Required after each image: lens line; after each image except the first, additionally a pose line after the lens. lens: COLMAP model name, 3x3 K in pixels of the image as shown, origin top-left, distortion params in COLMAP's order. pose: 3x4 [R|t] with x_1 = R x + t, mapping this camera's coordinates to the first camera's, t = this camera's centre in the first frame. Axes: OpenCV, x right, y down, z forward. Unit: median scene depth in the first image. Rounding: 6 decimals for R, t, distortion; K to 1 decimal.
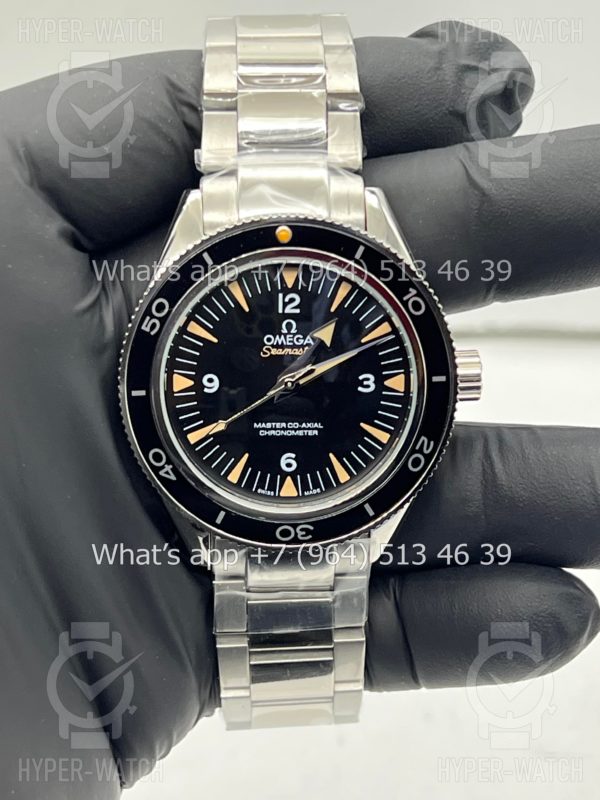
lens RADIAL K [[1851.9, 0, 304.2], [0, 1851.9, 405.2], [0, 0, 1]] dist [0.216439, 0.000000]
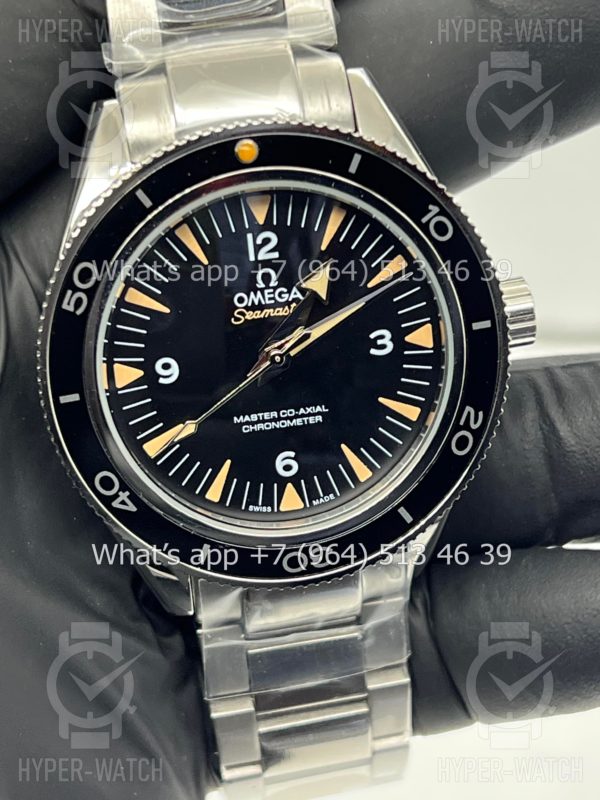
lens RADIAL K [[1851.9, 0, 292.7], [0, 1851.9, 398.2], [0, 0, 1]] dist [0.216439, 0.000000]
pose [[0.989621, -0.126295, 0.068553, -0.052849], [0.121583, 0.990177, 0.069048, -0.044620], [-0.076600, -0.059997, 0.995255, 0.283433]]
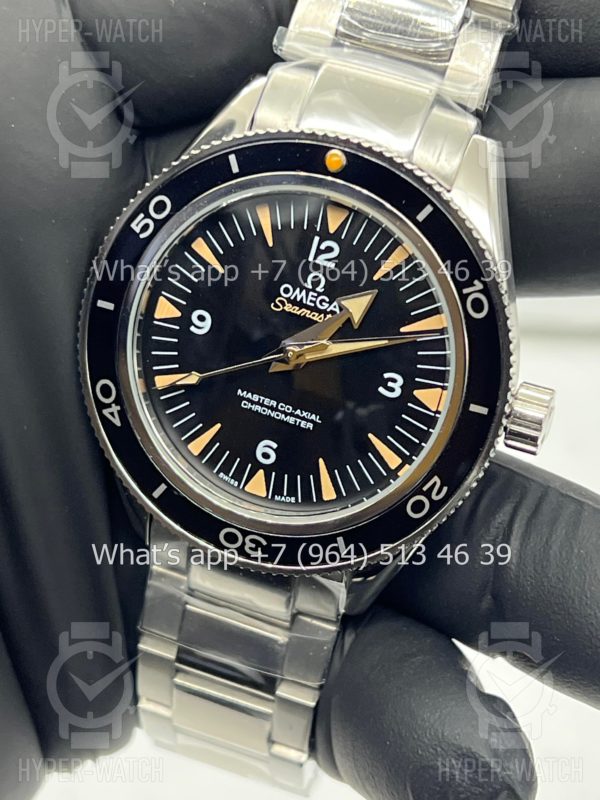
lens RADIAL K [[1851.9, 0, 304.6], [0, 1851.9, 400.7], [0, 0, 1]] dist [0.216439, 0.000000]
pose [[0.917126, 0.313334, -0.246376, 0.189042], [-0.307733, 0.949453, 0.061960, -0.041746], [0.253337, 0.018993, 0.967192, 0.265962]]
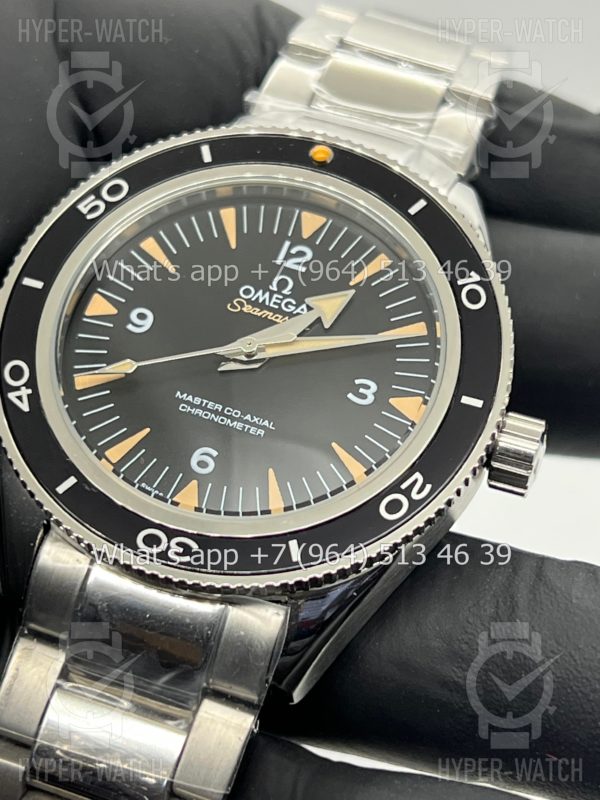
lens RADIAL K [[1851.9, 0, 304.2], [0, 1851.9, 397.6], [0, 0, 1]] dist [0.216439, 0.000000]
pose [[0.931592, 0.272937, -0.240088, 0.169866], [-0.361494, 0.765014, -0.532987, 0.340201], [0.038199, 0.583317, 0.811346, 0.481534]]
